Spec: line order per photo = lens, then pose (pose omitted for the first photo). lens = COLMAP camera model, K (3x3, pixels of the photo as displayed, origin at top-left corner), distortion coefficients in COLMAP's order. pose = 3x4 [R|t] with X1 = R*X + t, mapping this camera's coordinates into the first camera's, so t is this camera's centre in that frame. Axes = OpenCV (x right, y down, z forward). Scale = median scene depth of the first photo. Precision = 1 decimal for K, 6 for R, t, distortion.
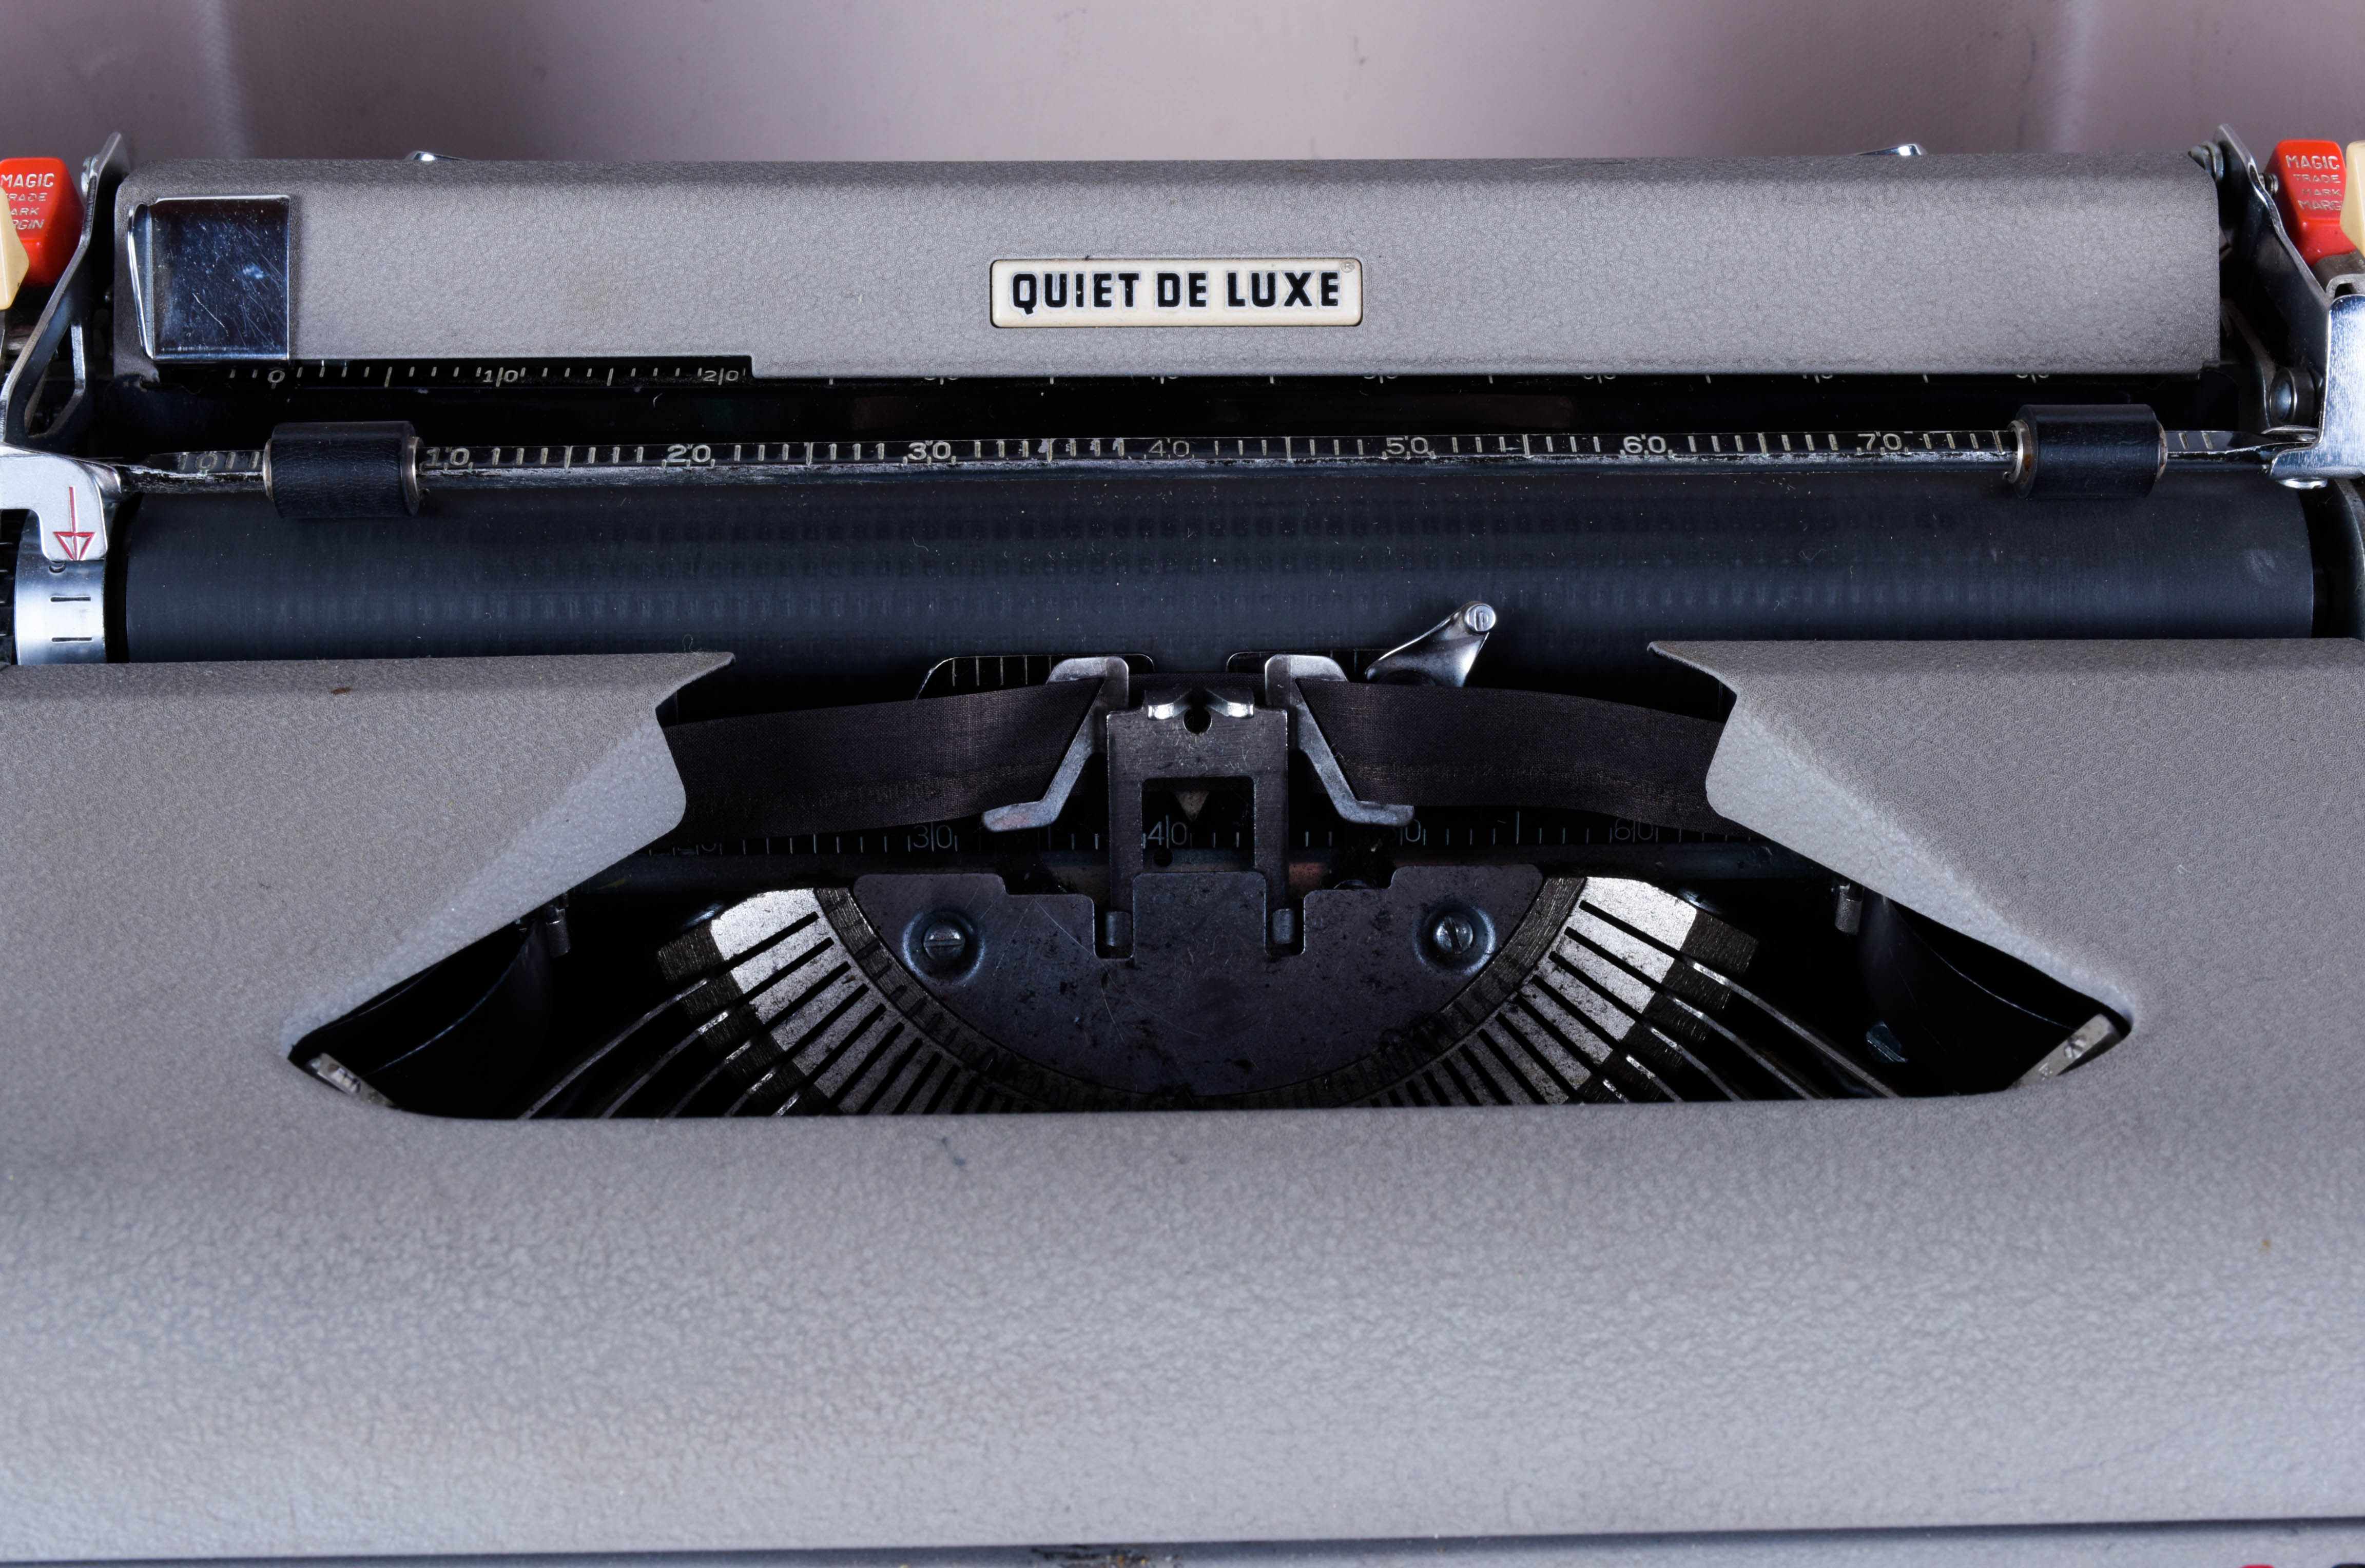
lens RADIAL K [[3141.2, 0, 1182.5], [0, 3141.2, 784.0], [0, 0, 1]] dist [-0.017983, -0.002222]
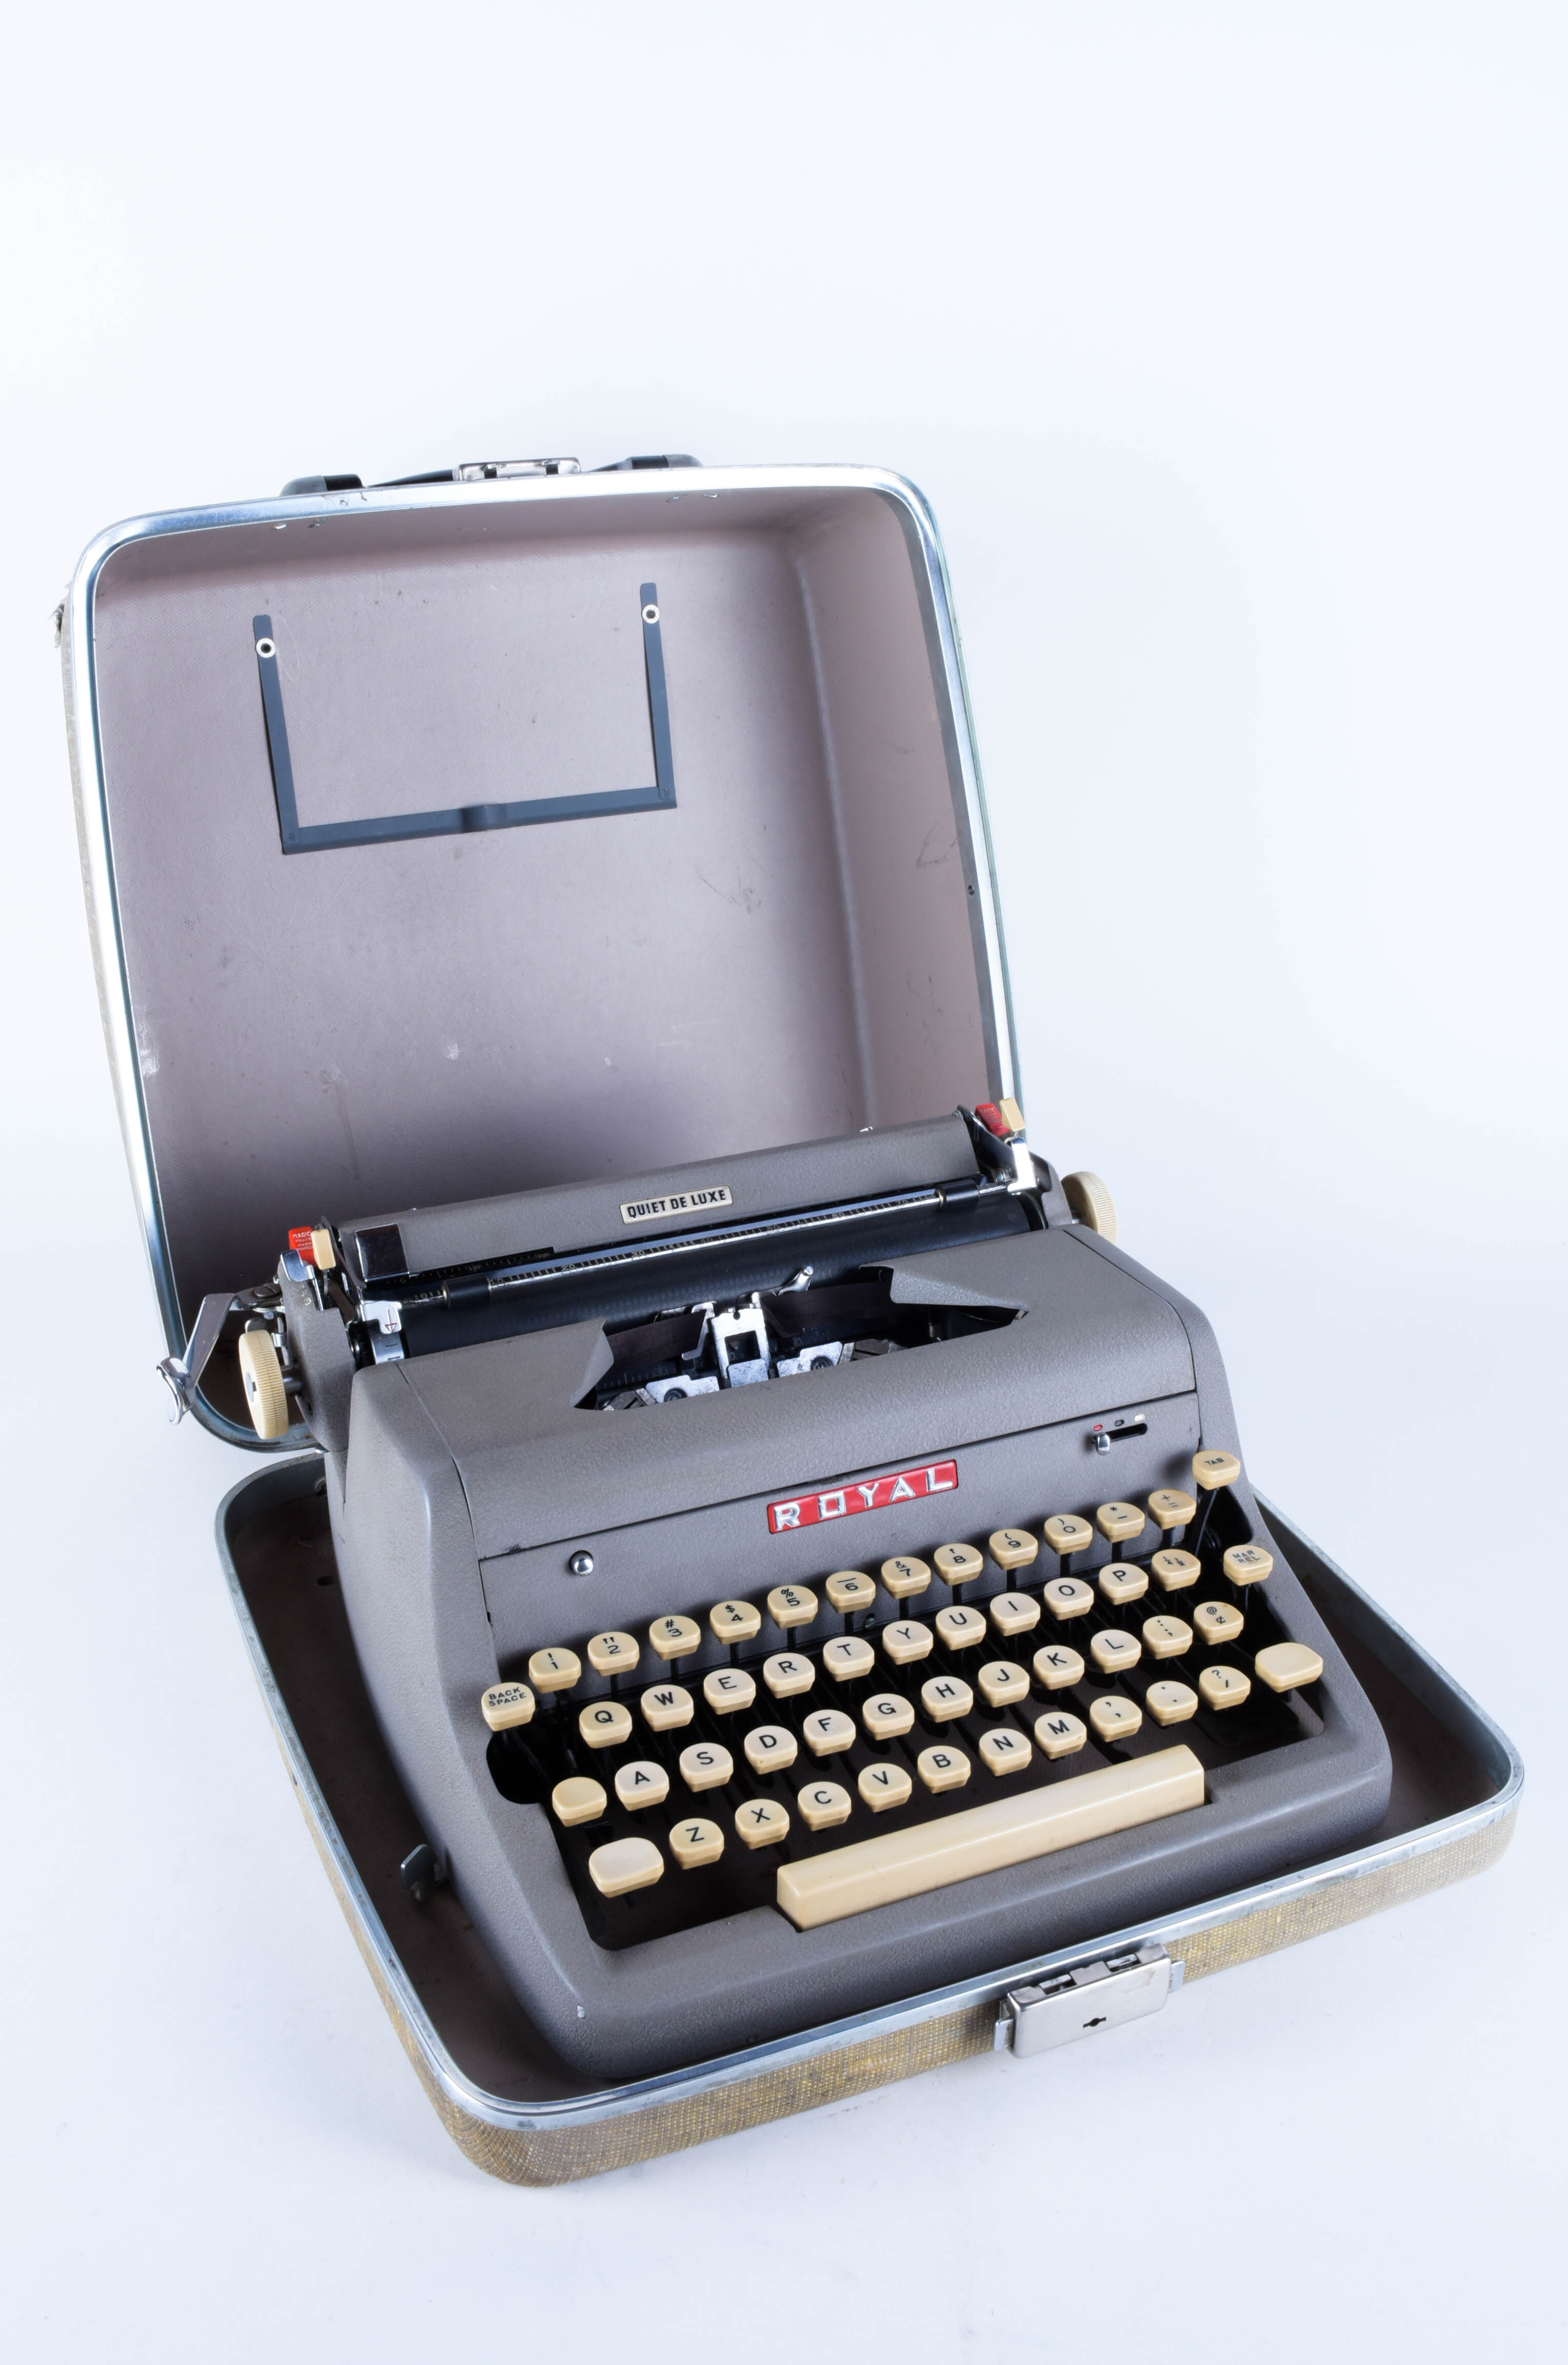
lens RADIAL K [[2188.3, 0, 788.4], [0, 2188.3, 1164.3], [0, 0, 1]] dist [-0.013417, -0.003776]
pose [[0.931853, -0.162404, 0.324462, -0.889392], [0.241059, 0.945458, -0.219086, 0.463050], [-0.271185, 0.282371, 0.920177, -1.571128]]
